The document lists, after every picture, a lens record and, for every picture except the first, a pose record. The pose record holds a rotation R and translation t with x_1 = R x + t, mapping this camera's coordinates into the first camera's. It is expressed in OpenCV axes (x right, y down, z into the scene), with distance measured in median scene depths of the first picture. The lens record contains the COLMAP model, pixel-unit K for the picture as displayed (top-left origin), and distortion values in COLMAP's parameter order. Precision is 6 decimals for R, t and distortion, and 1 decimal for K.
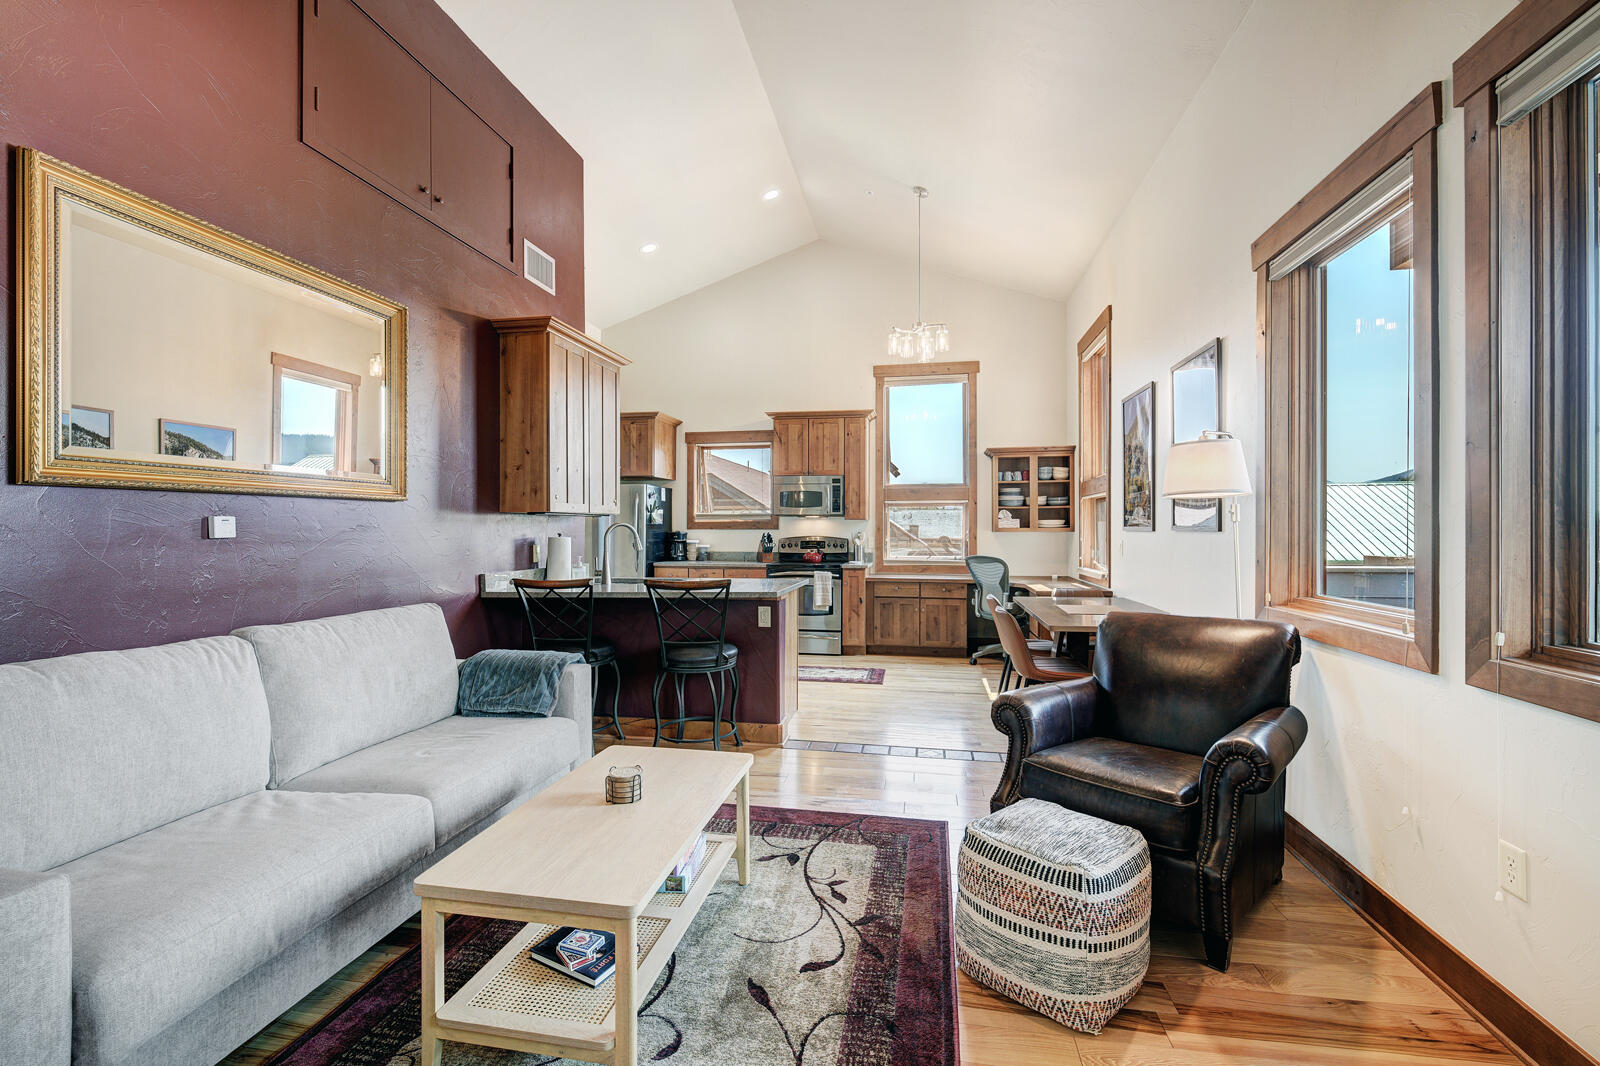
lens RADIAL K [[687.1, 0, 805.0], [0, 687.1, 527.2], [0, 0, 1]] dist [-0.000928, -0.000135]
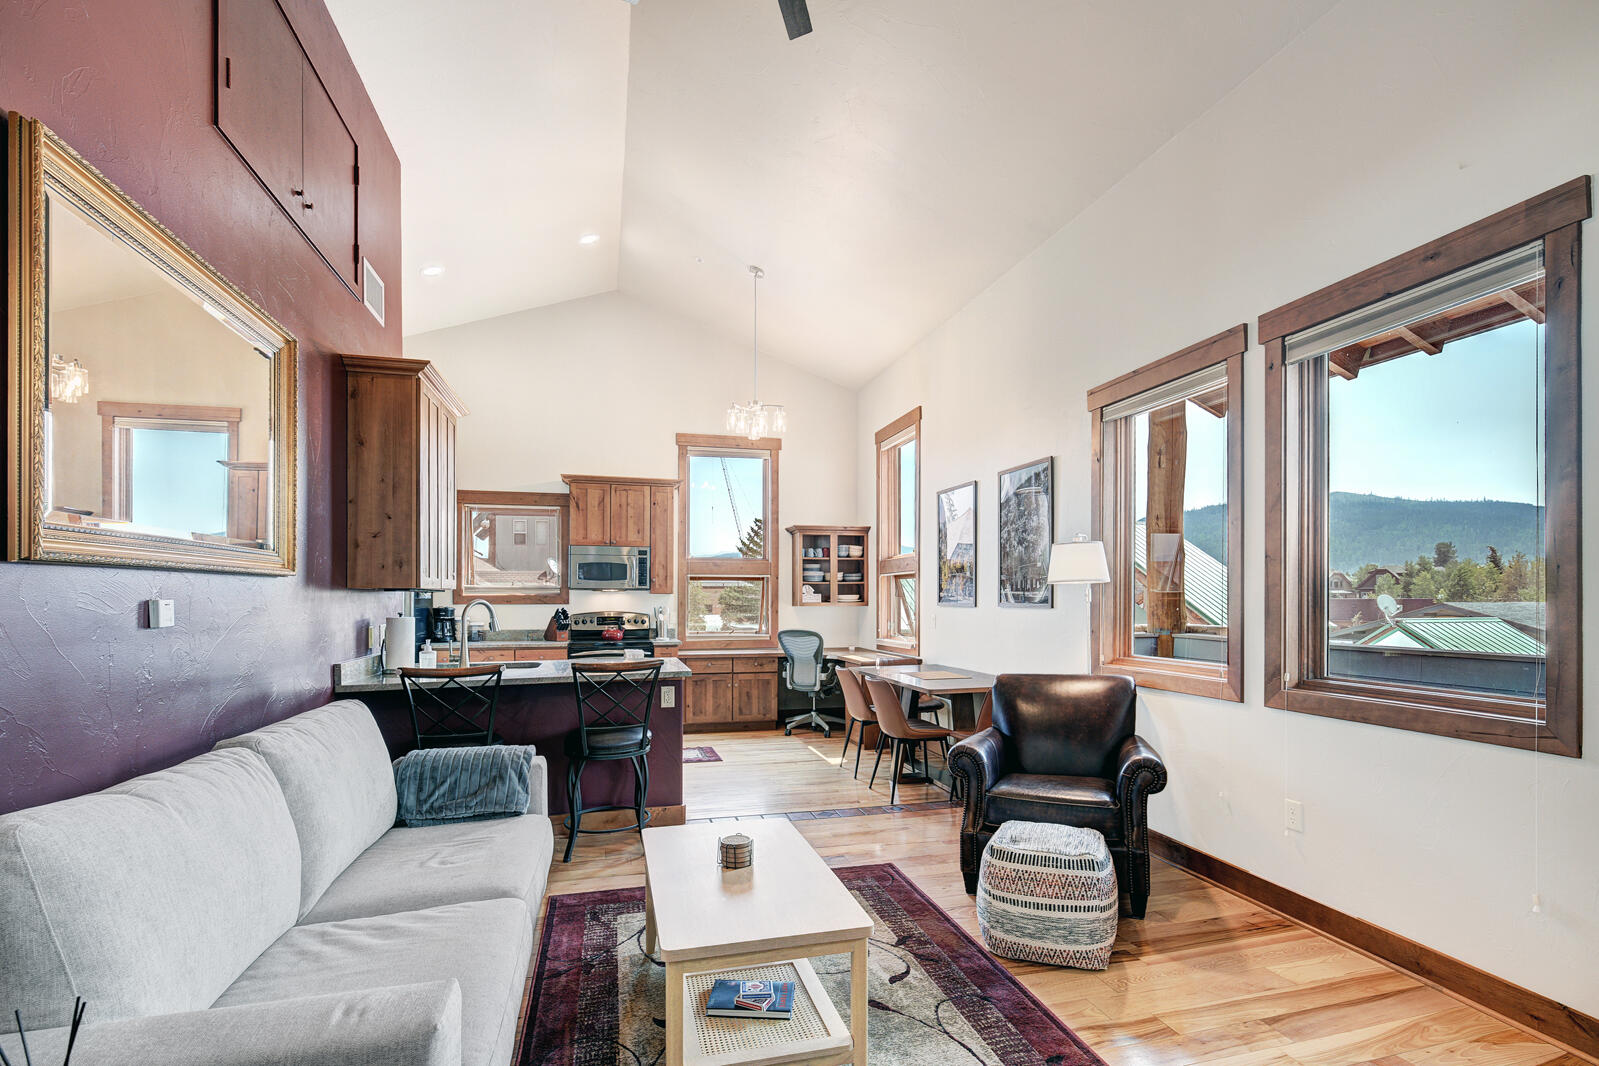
lens RADIAL K [[757.7, 0, 811.6], [0, 757.7, 598.5], [0, 0, 1]] dist [0.000407, 0.000006]
pose [[0.900972, 0.000141, 0.433878, -0.204551], [-0.000992, 0.999998, 0.001733, -0.006990], [-0.433877, -0.001992, 0.900970, -0.036412]]
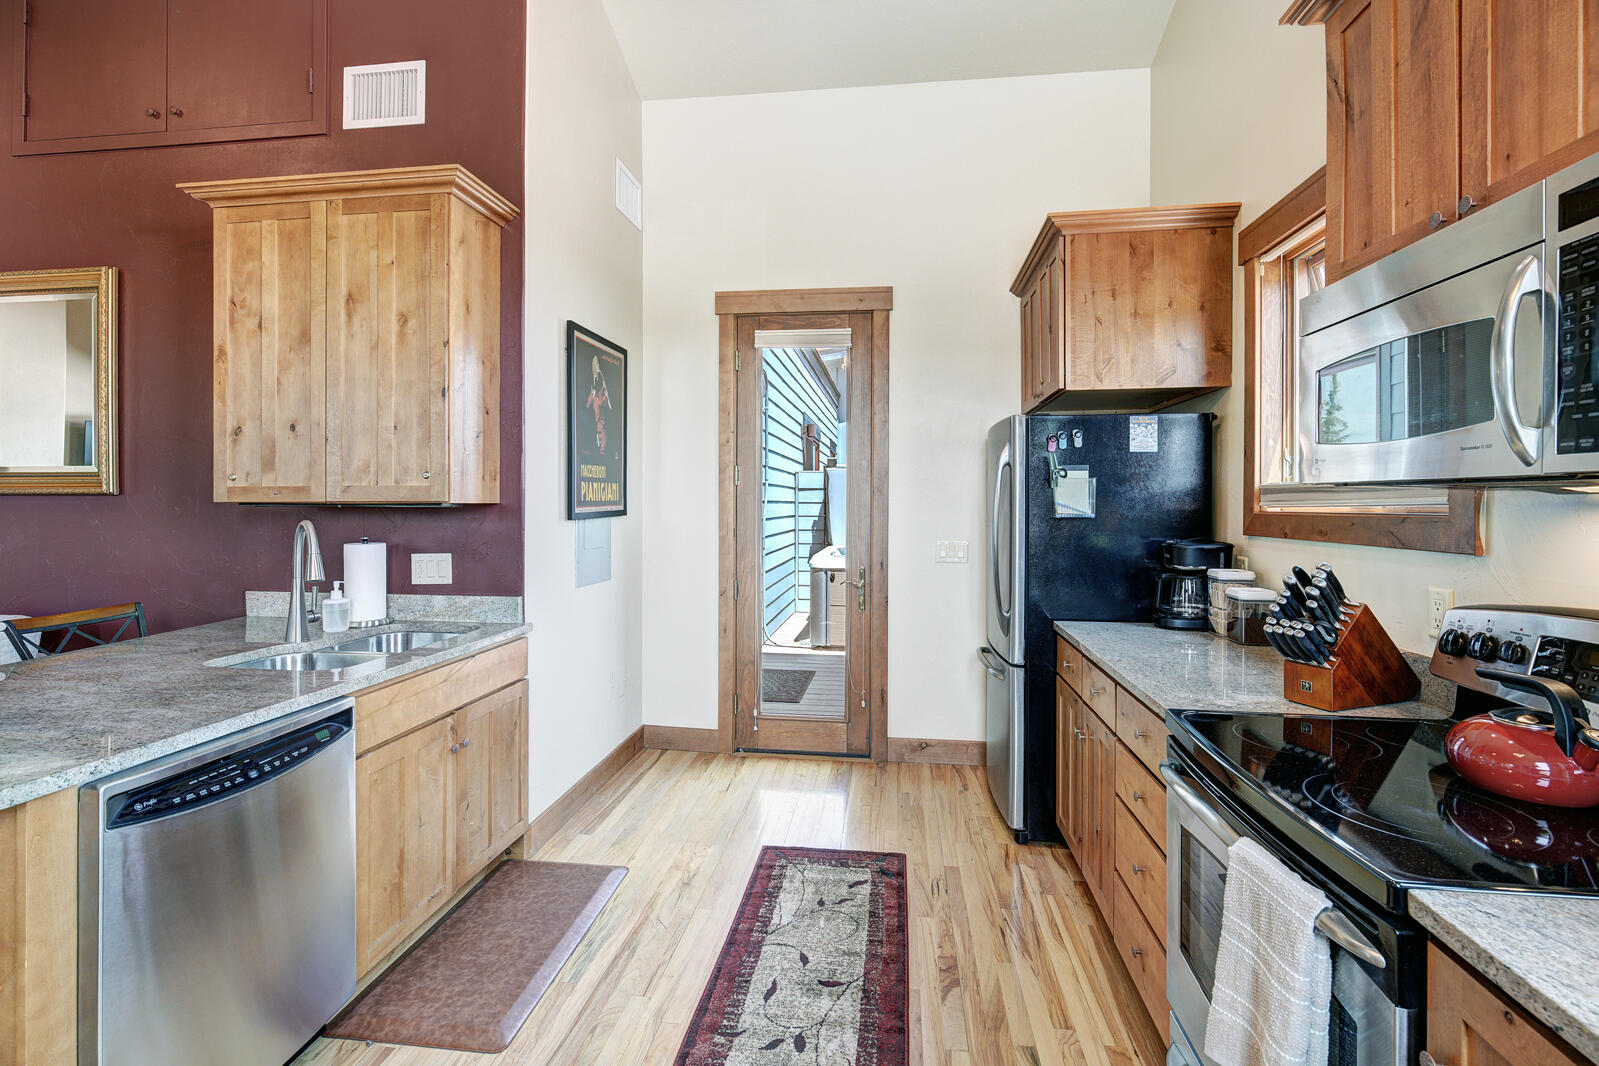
lens RADIAL K [[722.7, 0, 796.1], [0, 722.7, 505.1], [0, 0, 1]] dist [-0.000488, 0.000025]
pose [[0.045036, 0.004349, -0.998976, 0.176689], [-0.000197, 0.999991, 0.004345, -0.013649], [0.998985, 0.000002, 0.045036, 0.889518]]
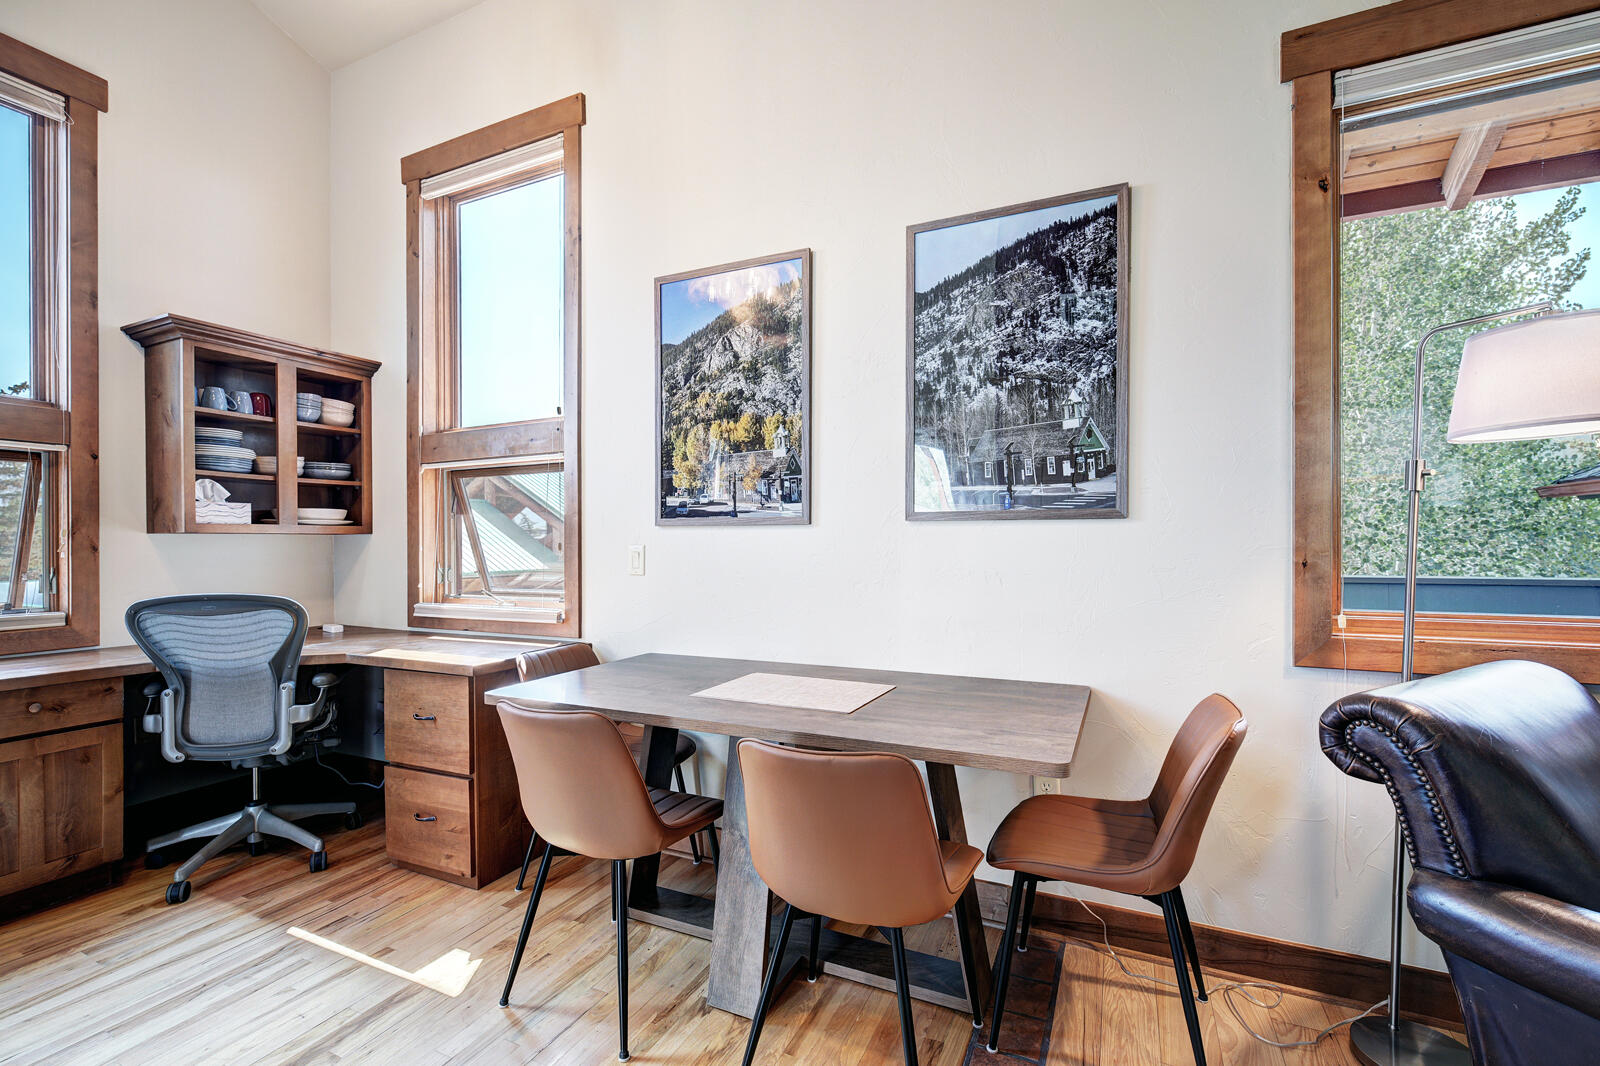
lens RADIAL K [[706.5, 0, 798.1], [0, 706.5, 543.2], [0, 0, 1]] dist [-0.000149, 0.000006]
pose [[0.262850, -0.001686, 0.964835, -0.023762], [0.002246, 0.999997, 0.001136, 0.013269], [-0.964834, 0.001869, 0.262853, 0.559182]]
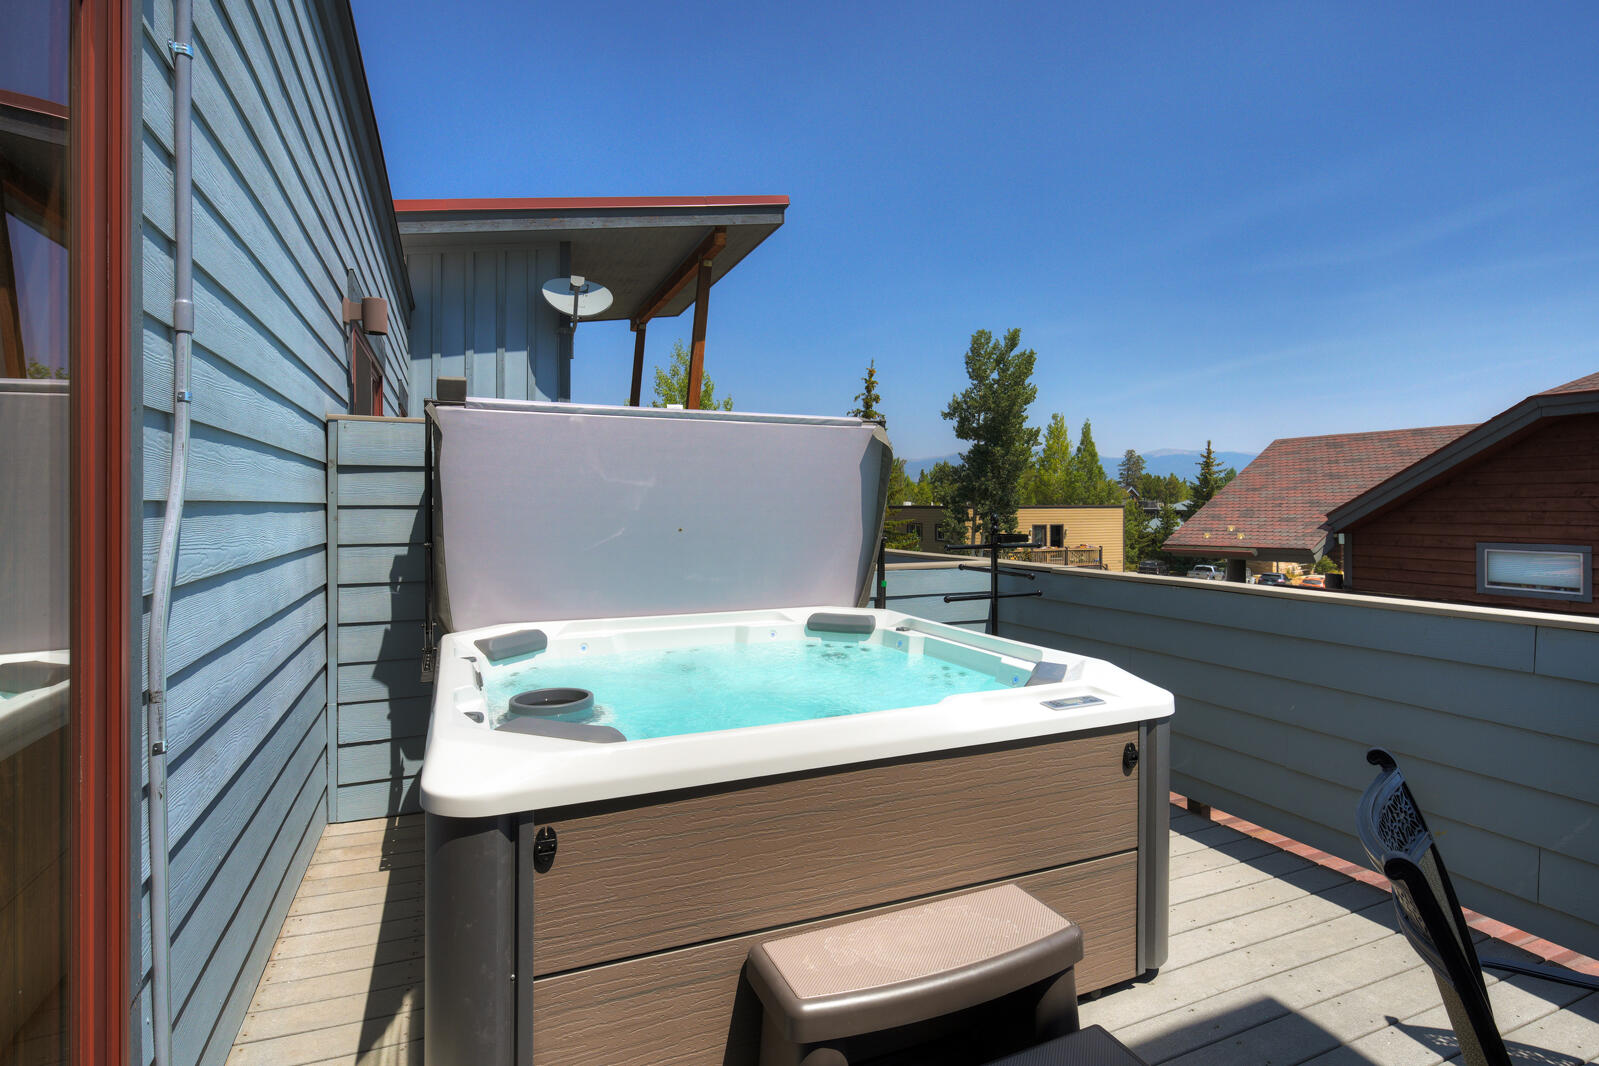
lens RADIAL K [[810.6, 0, 800.4], [0, 810.6, 502.9], [0, 0, 1]] dist [-0.000687, -0.000703]
pose [[0.554950, -0.000607, -0.831884, -0.579486], [0.000737, 1.000000, -0.000238, -0.014599], [0.831884, -0.000481, 0.554950, 0.913262]]
